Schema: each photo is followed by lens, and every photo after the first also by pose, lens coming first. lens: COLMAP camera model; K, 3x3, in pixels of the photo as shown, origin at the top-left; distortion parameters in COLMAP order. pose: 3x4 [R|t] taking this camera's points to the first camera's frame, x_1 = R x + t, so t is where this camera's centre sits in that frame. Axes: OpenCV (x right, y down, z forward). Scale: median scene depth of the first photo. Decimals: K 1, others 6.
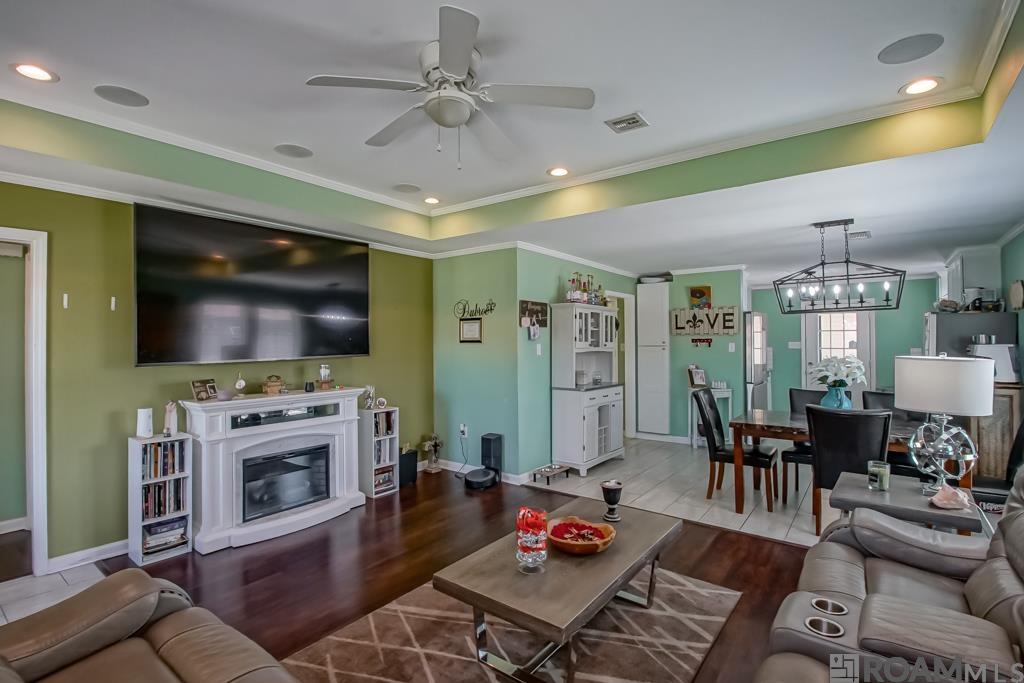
lens RADIAL K [[477.0, 0, 509.3], [0, 477.0, 344.4], [0, 0, 1]] dist [-0.000732, -0.000211]
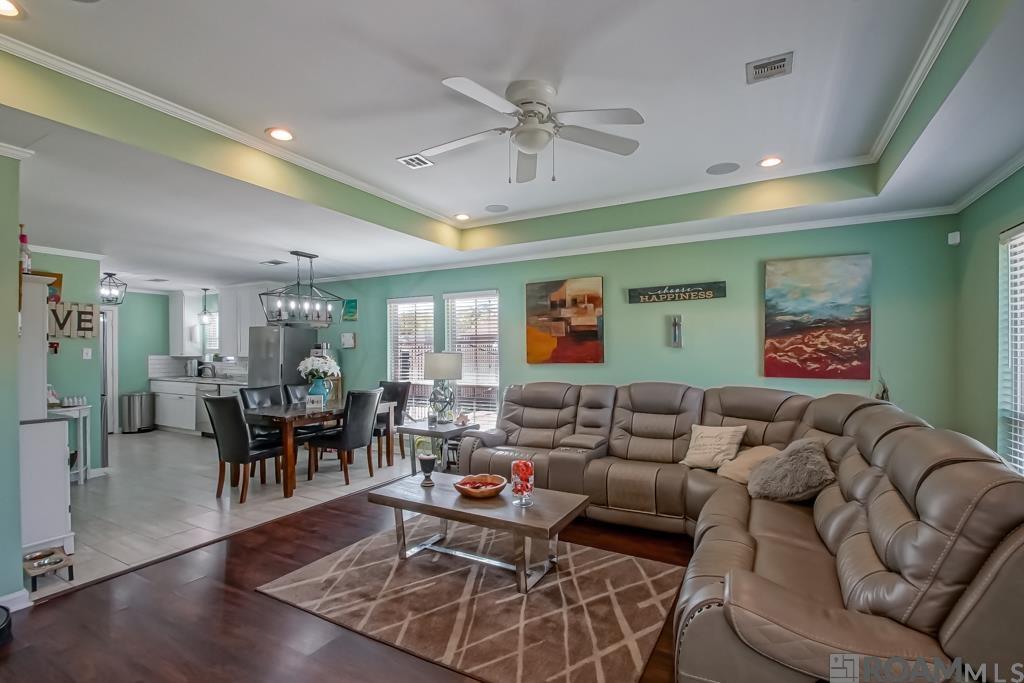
lens RADIAL K [[474.2, 0, 497.0], [0, 474.2, 356.1], [0, 0, 1]] dist [0.000280, -0.000022]
pose [[-0.126058, -0.006402, 0.992002, -0.662205], [0.012083, 0.999895, 0.007989, 0.018993], [-0.991949, 0.012993, -0.125968, 0.636872]]
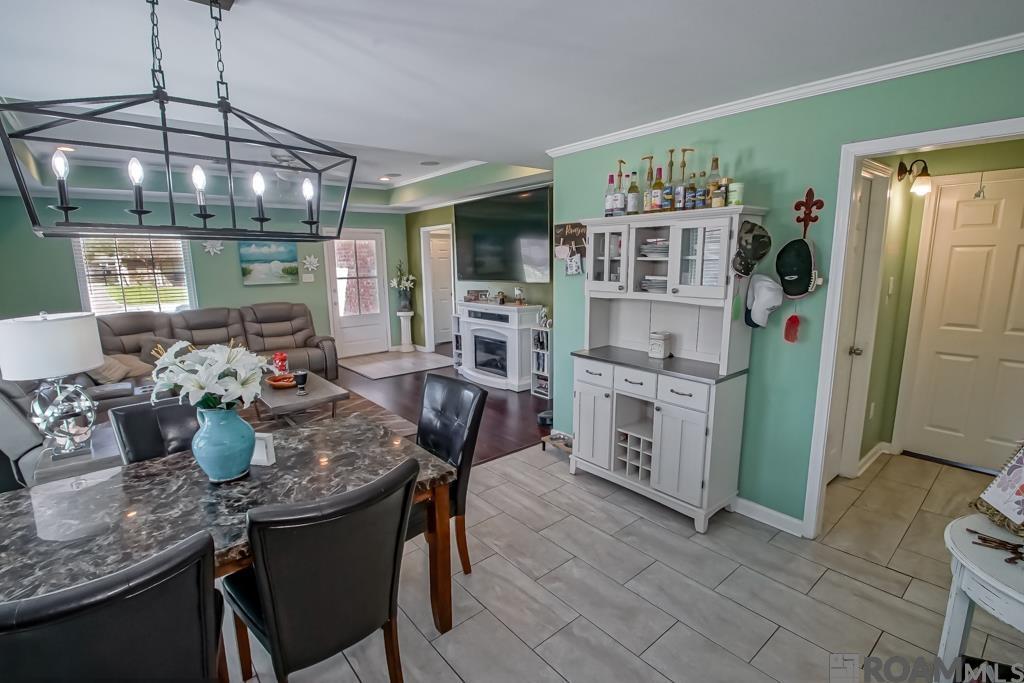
lens RADIAL K [[477.0, 0, 509.3], [0, 477.0, 344.4], [0, 0, 1]] dist [-0.000732, -0.000211]
pose [[-0.226695, 0.180657, -0.957064, 1.016670], [0.011935, 0.983088, 0.182742, -0.050430], [0.973893, 0.030004, -0.225018, 1.326436]]
